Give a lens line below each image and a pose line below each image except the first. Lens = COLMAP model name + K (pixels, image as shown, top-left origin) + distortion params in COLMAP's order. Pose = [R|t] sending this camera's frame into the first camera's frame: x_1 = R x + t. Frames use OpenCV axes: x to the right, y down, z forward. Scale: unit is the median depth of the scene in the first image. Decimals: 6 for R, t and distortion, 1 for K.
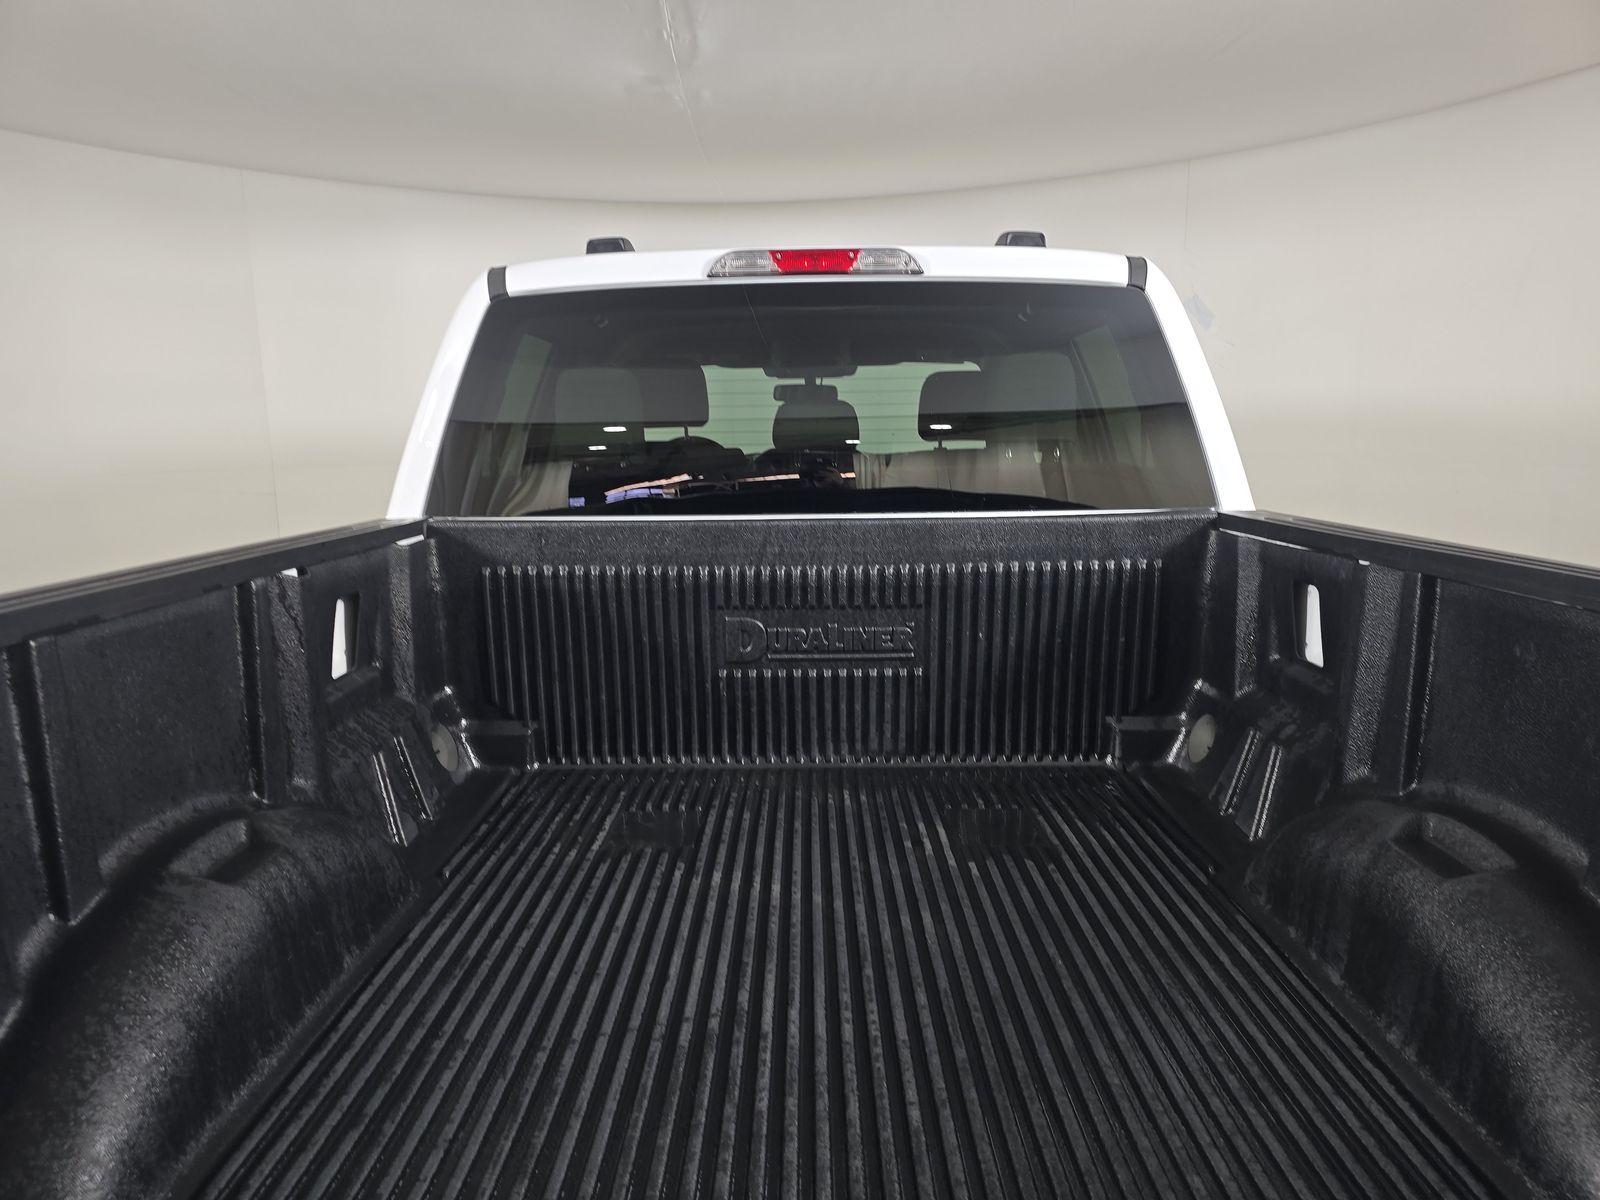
lens RADIAL K [[1101.2, 0, 800.0], [0, 1101.2, 600.0], [0, 0, 1]] dist [0.045876, -0.042558]
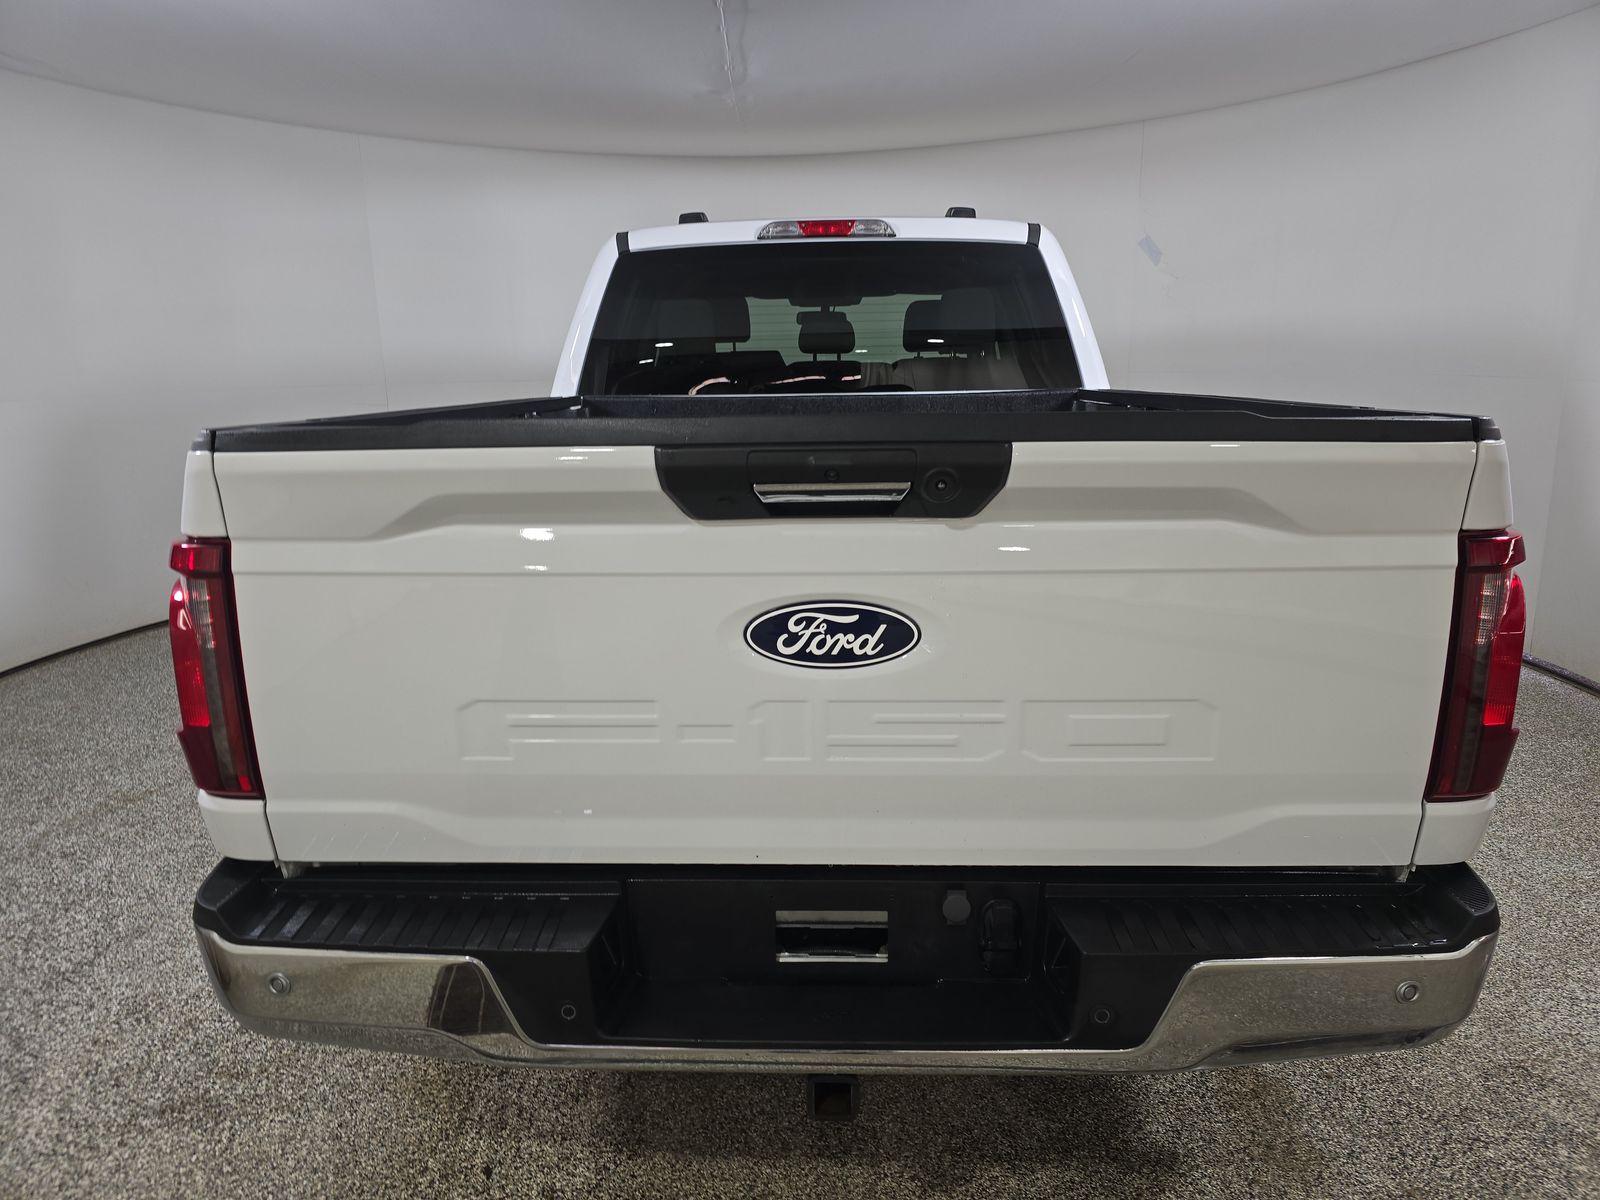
lens RADIAL K [[1101.2, 0, 800.0], [0, 1101.2, 600.0], [0, 0, 1]] dist [0.045876, -0.042558]
pose [[0.999858, 0.002247, -0.016721, 0.003366], [-0.001276, 0.998327, 0.057801, 0.124439], [0.016823, -0.057771, 0.998188, -0.575949]]
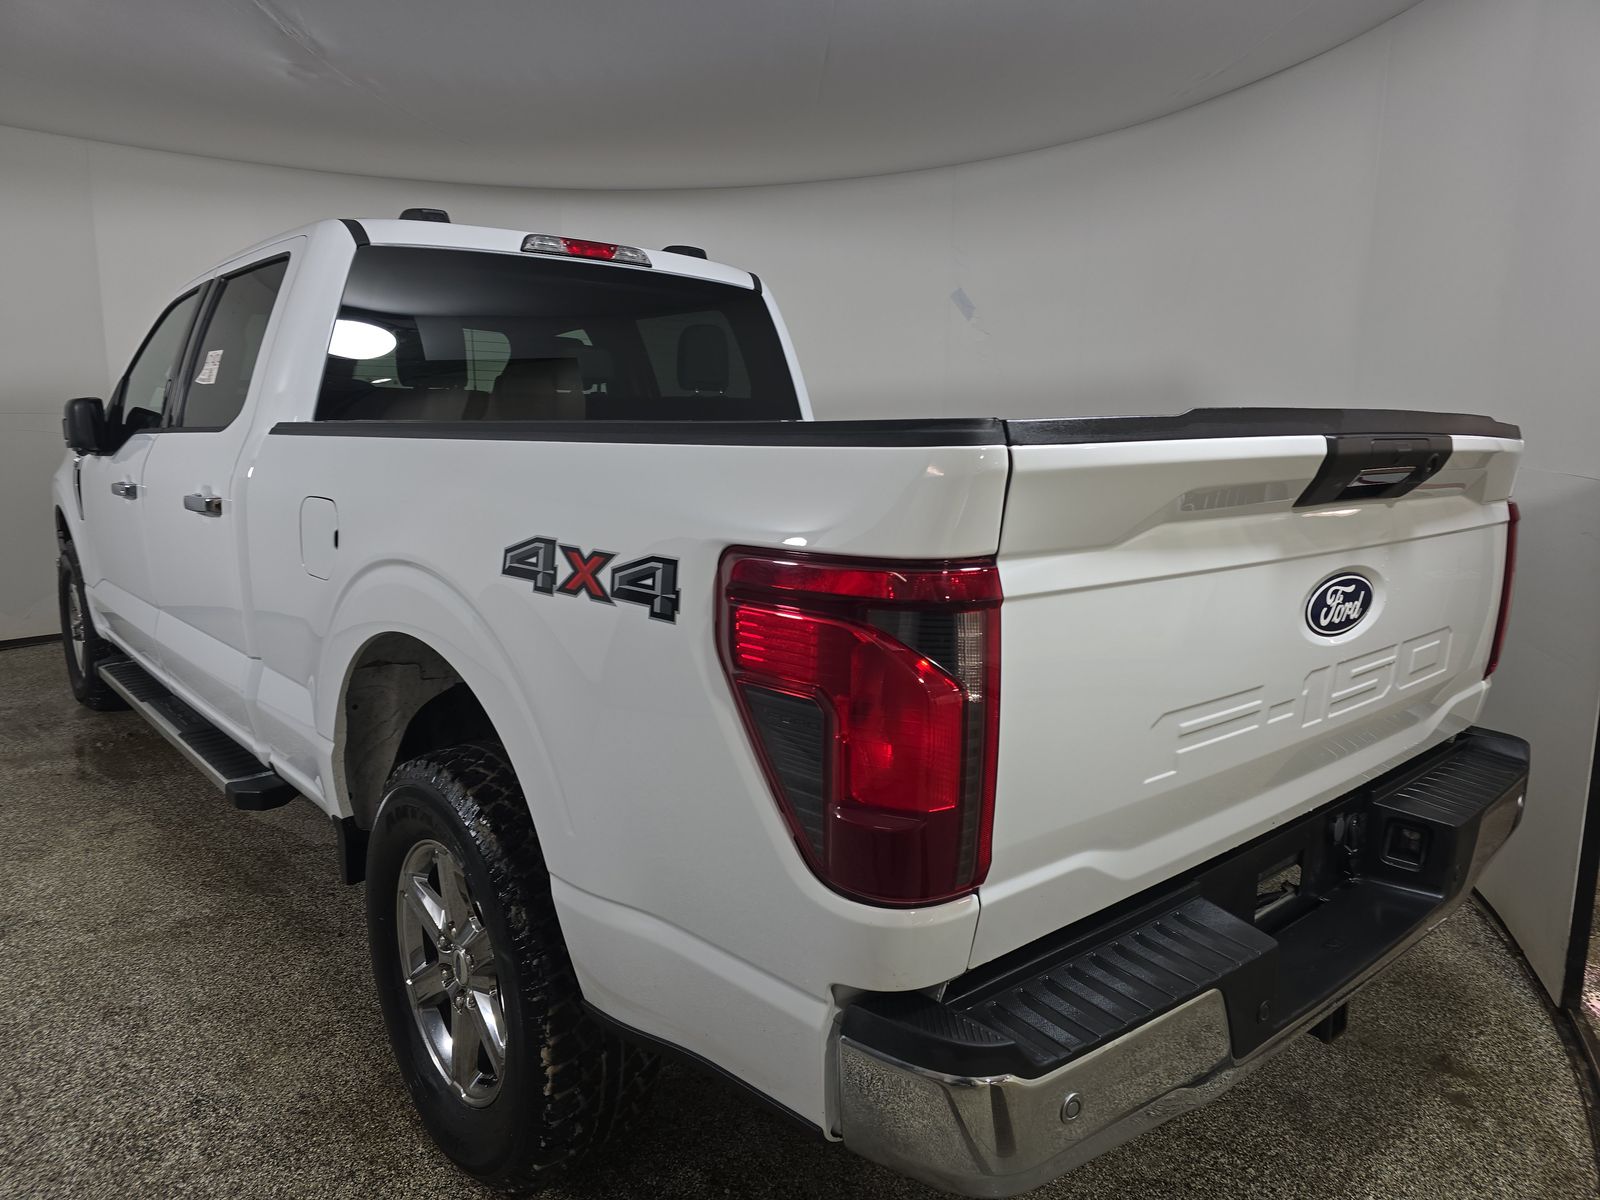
lens RADIAL K [[1076.6, 0, 800.0], [0, 1076.6, 600.0], [0, 0, 1]] dist [0.121719, -0.130673]
pose [[0.747298, -0.088940, 0.658510, -0.747030], [0.085712, 0.995625, 0.037202, 0.120569], [-0.658938, 0.028641, 0.751652, -0.245180]]
